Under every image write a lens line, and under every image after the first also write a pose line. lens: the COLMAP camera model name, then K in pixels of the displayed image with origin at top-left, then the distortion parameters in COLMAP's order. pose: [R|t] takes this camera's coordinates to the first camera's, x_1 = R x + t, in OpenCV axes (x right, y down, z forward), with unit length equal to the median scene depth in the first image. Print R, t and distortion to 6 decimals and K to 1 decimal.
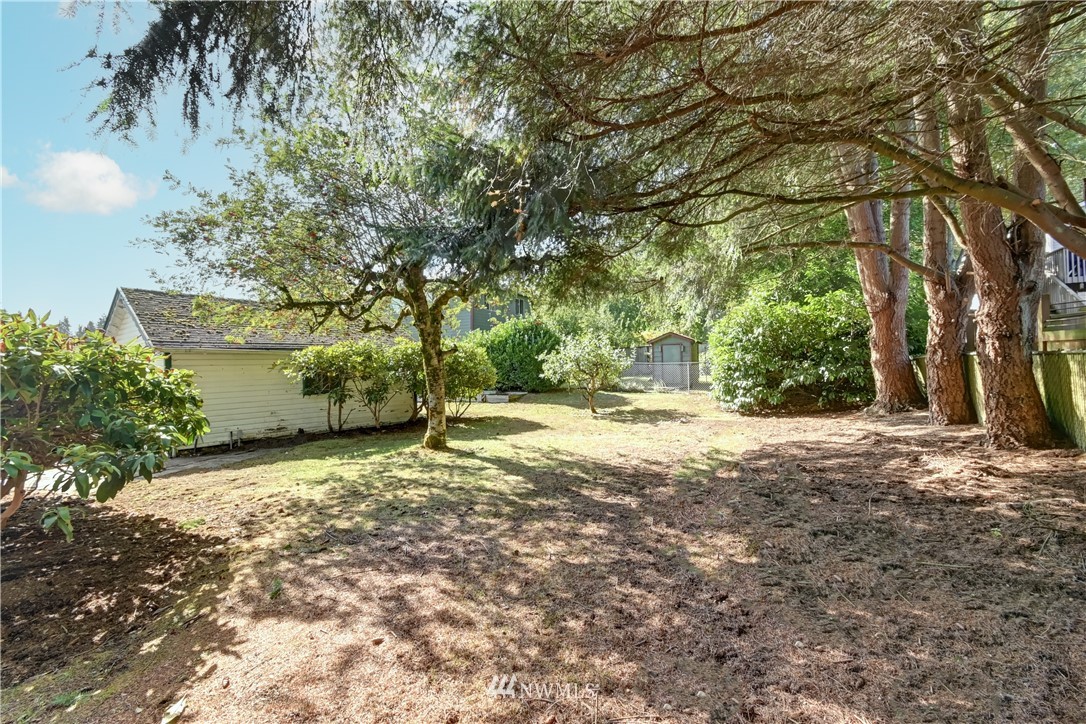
lens RADIAL K [[497.9, 0, 542.6], [0, 497.9, 362.5], [0, 0, 1]] dist [0.003254, 0.000043]
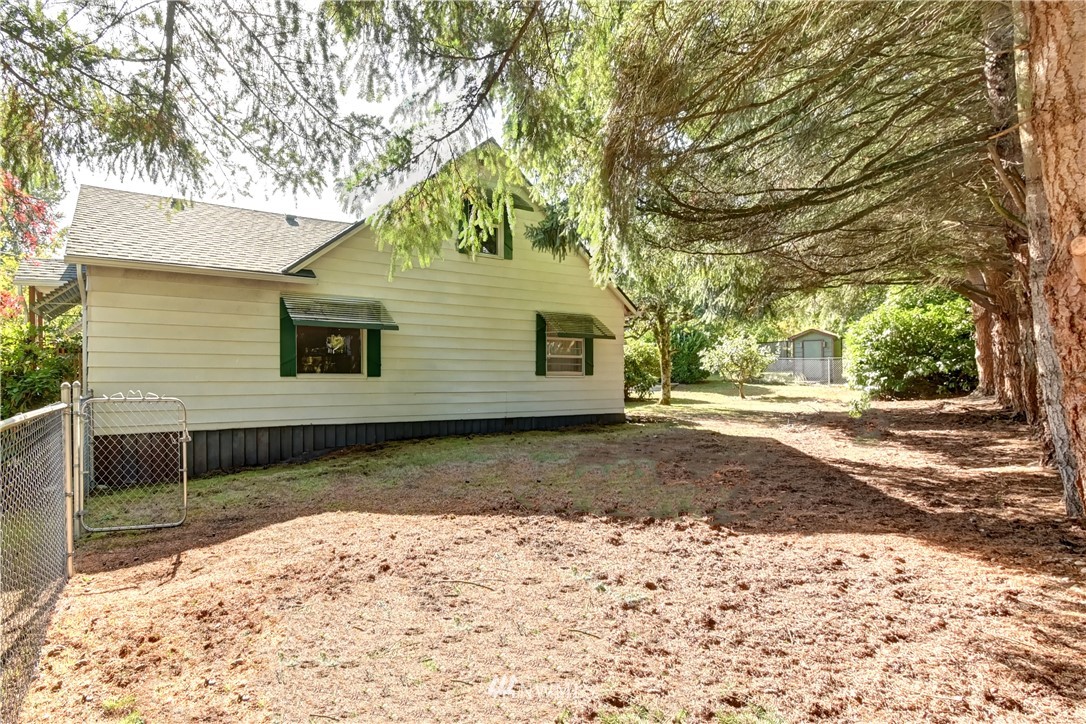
lens RADIAL K [[550.6, 0, 543.6], [0, 550.6, 364.2], [0, 0, 1]] dist [-0.001460, -0.000287]
pose [[0.979016, 0.005598, -0.203707, -0.119081], [-0.003186, 0.999921, 0.012169, 0.001507], [0.203759, -0.011265, 0.978956, -0.499926]]
